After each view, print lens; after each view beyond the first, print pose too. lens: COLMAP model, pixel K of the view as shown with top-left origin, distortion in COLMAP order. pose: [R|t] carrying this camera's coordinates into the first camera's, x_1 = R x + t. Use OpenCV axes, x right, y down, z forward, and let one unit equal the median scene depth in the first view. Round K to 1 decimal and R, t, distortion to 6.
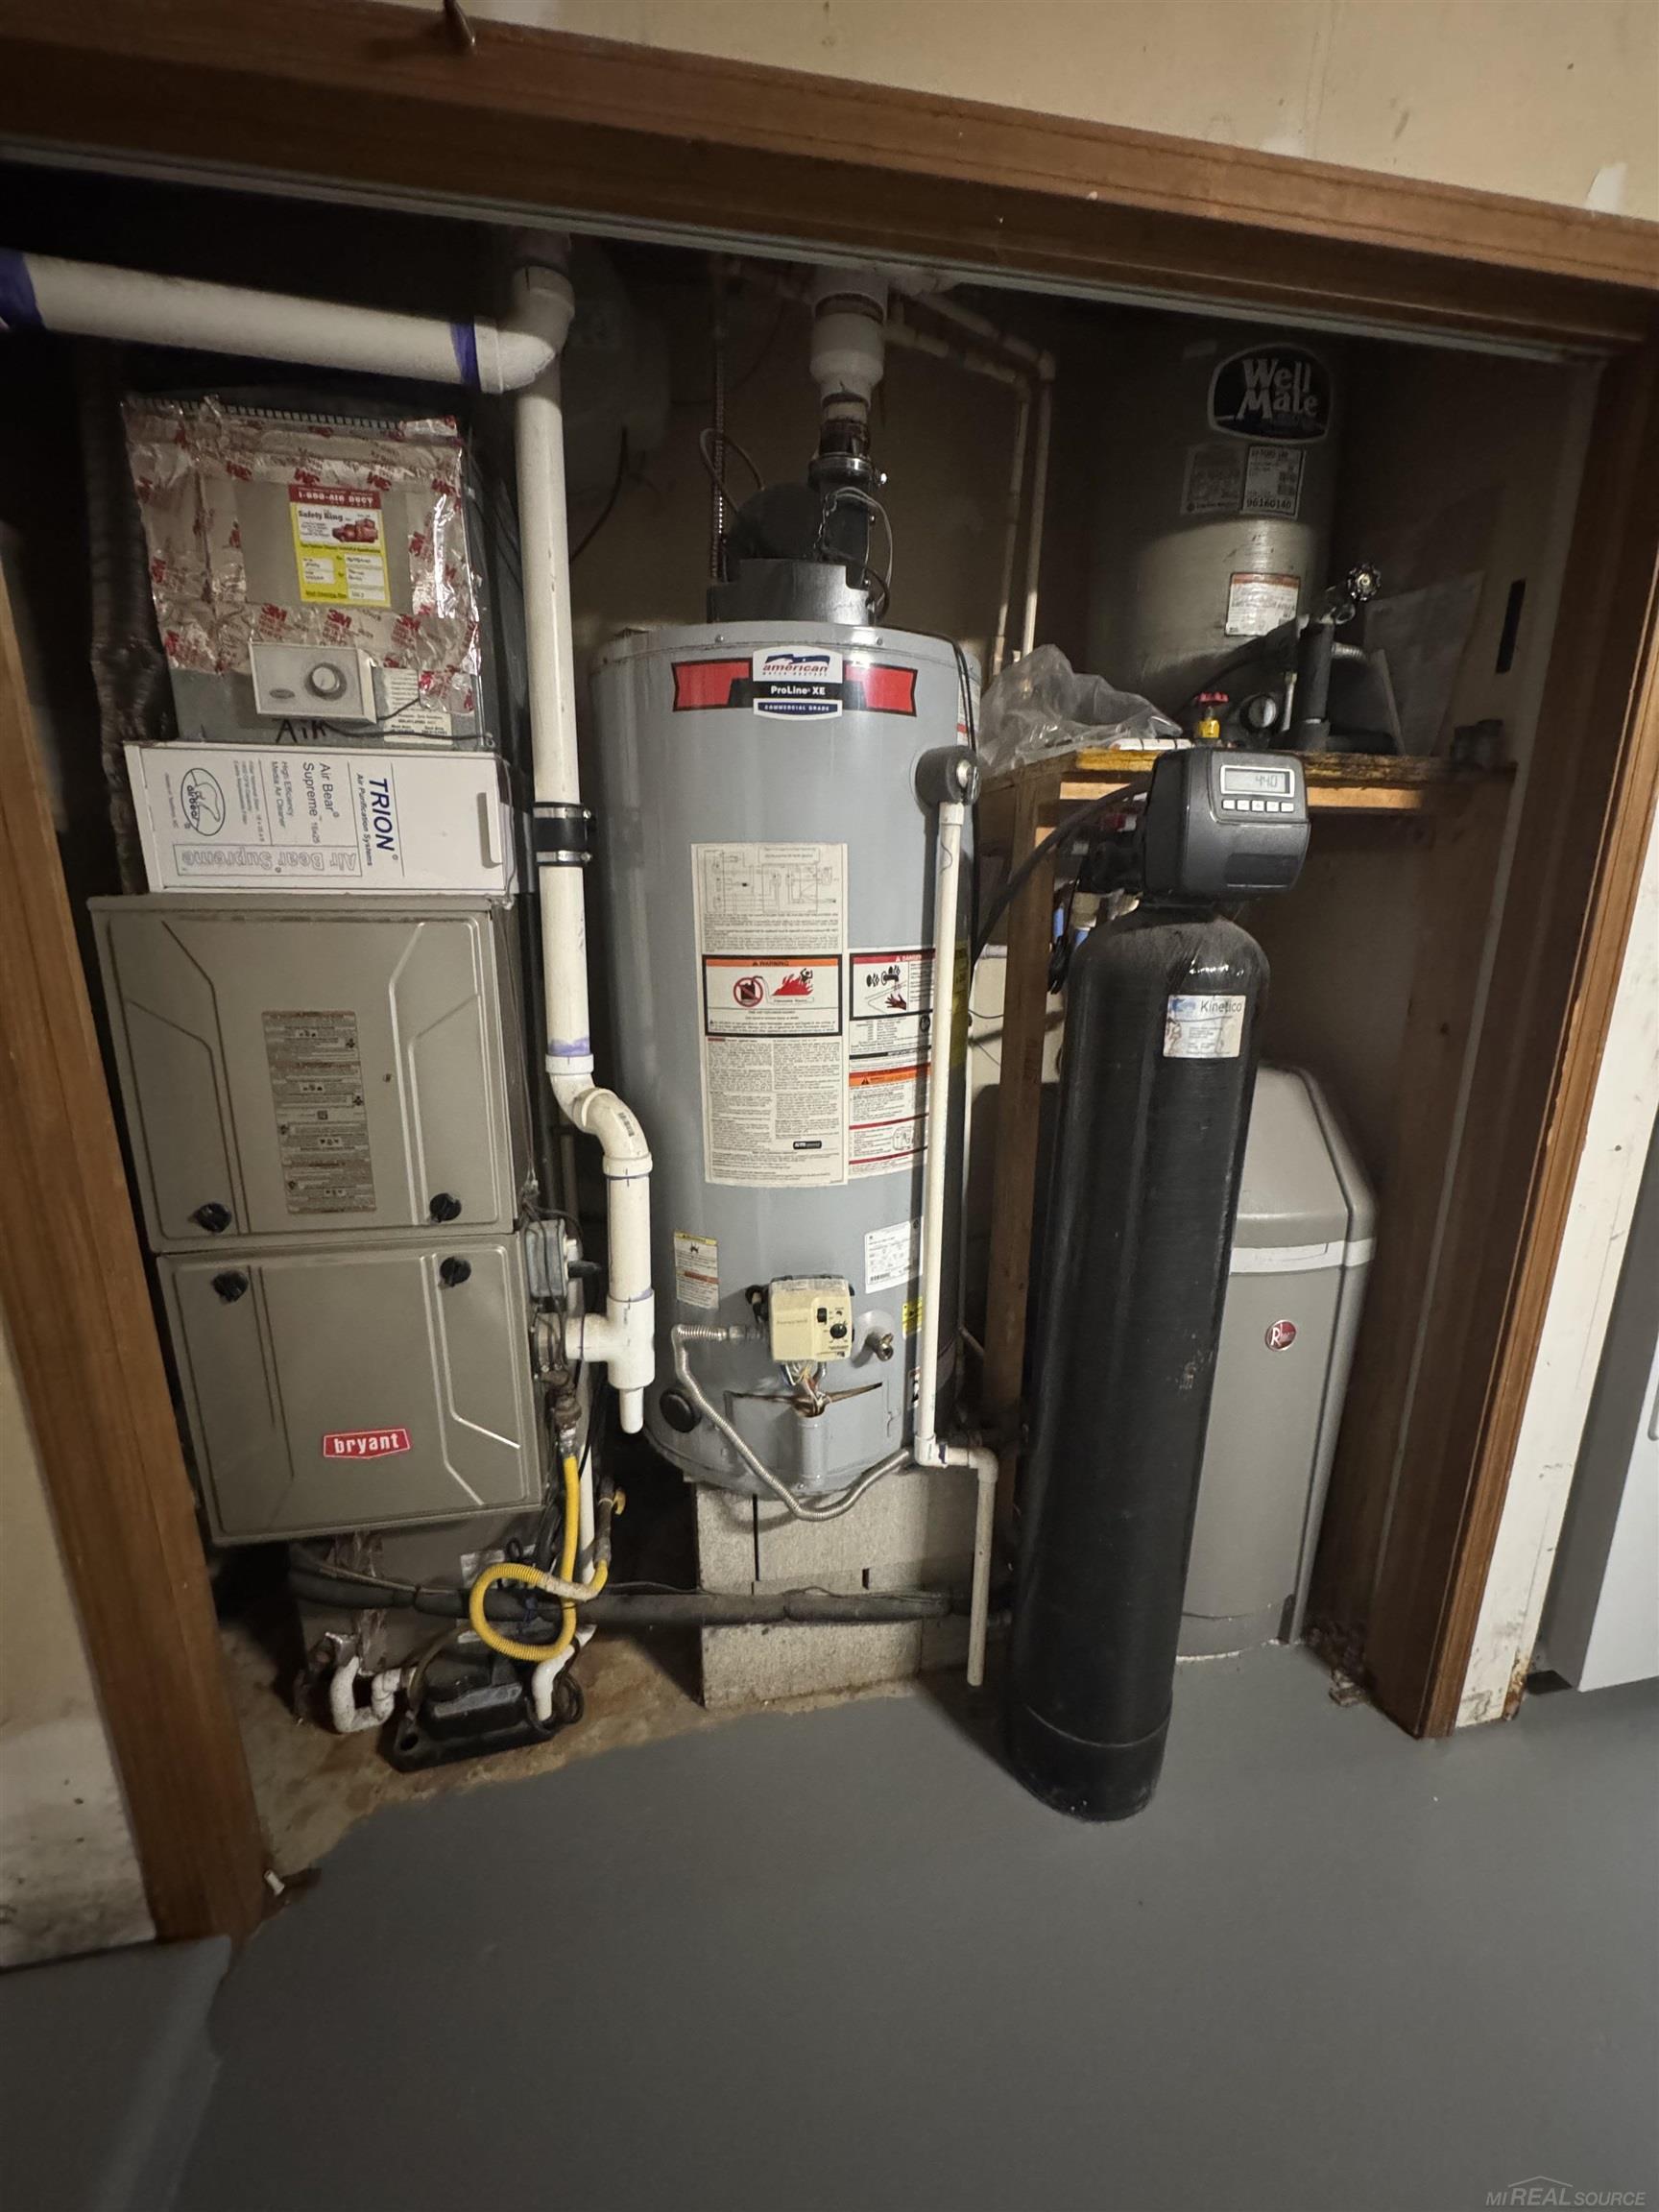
lens RADIAL K [[886.7, 0, 828.2], [0, 886.7, 1110.7], [0, 0, 1]] dist [-0.002202, -0.000802]
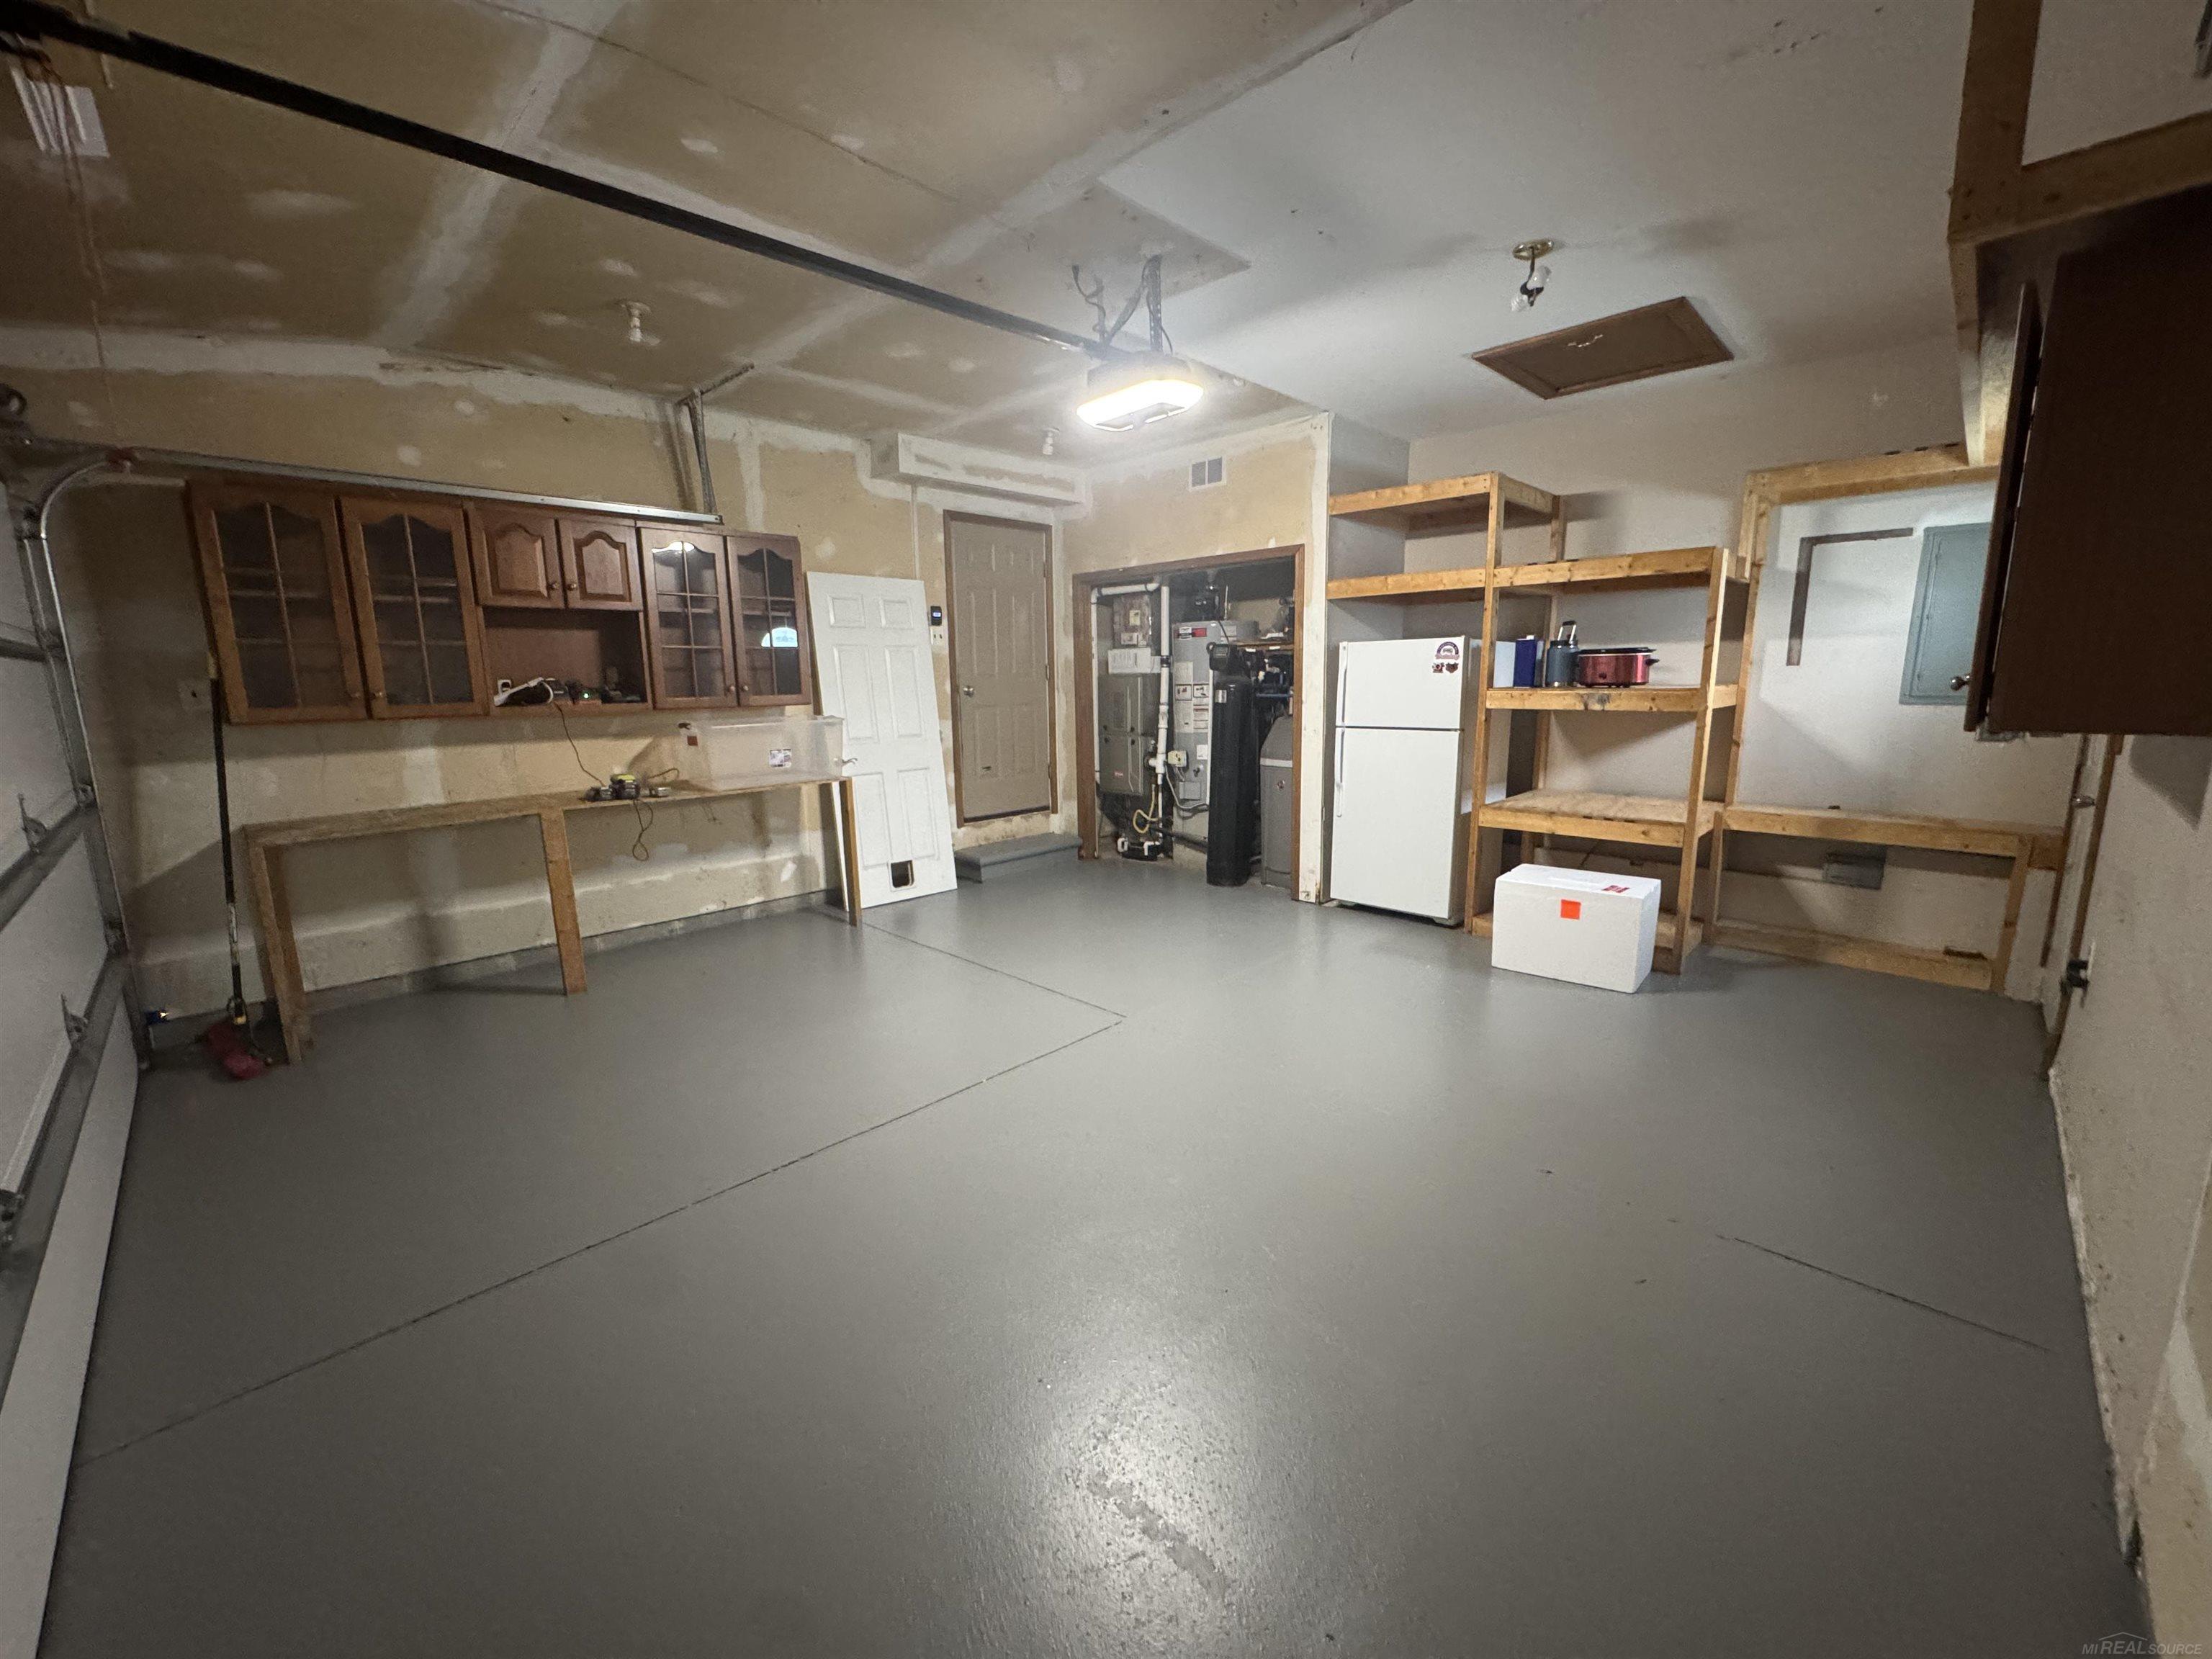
lens RADIAL K [[886.7, 0, 1102.5], [0, 886.7, 825.7], [0, 0, 1]] dist [-0.002202, -0.000802]
pose [[0.570323, 0.125488, -0.811779, 3.806047], [-0.179059, 0.983488, 0.026232, 0.555938], [0.801667, 0.130396, 0.583376, -2.166113]]
